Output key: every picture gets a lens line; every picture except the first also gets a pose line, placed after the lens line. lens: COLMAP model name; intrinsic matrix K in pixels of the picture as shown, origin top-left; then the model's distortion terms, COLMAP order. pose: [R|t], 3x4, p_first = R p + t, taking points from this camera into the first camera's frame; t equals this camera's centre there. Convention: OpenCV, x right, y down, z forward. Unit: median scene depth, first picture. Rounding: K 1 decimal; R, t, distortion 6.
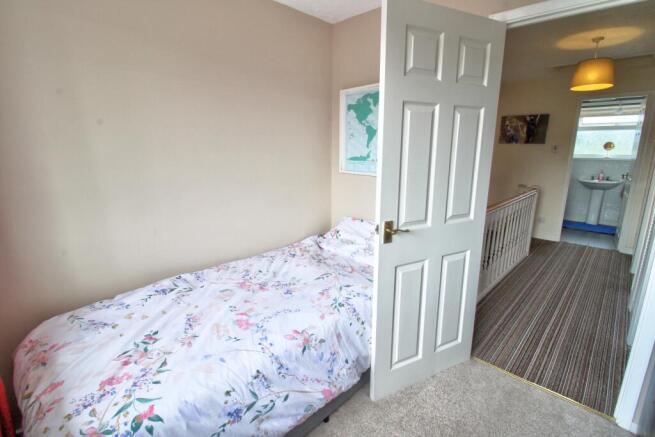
lens RADIAL K [[305.8, 0, 327.0], [0, 305.8, 215.0], [0, 0, 1]] dist [0.001406, -0.013440]
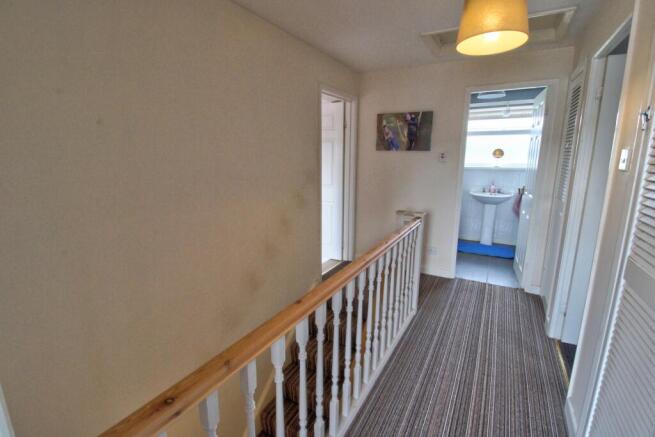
lens RADIAL K [[305.8, 0, 327.0], [0, 305.8, 215.0], [0, 0, 1]] dist [0.001406, -0.013440]
pose [[0.965396, -0.048088, 0.256316, 0.259092], [0.054160, 0.998393, -0.016678, -0.074755], [-0.255102, 0.029983, 0.966449, 0.329486]]
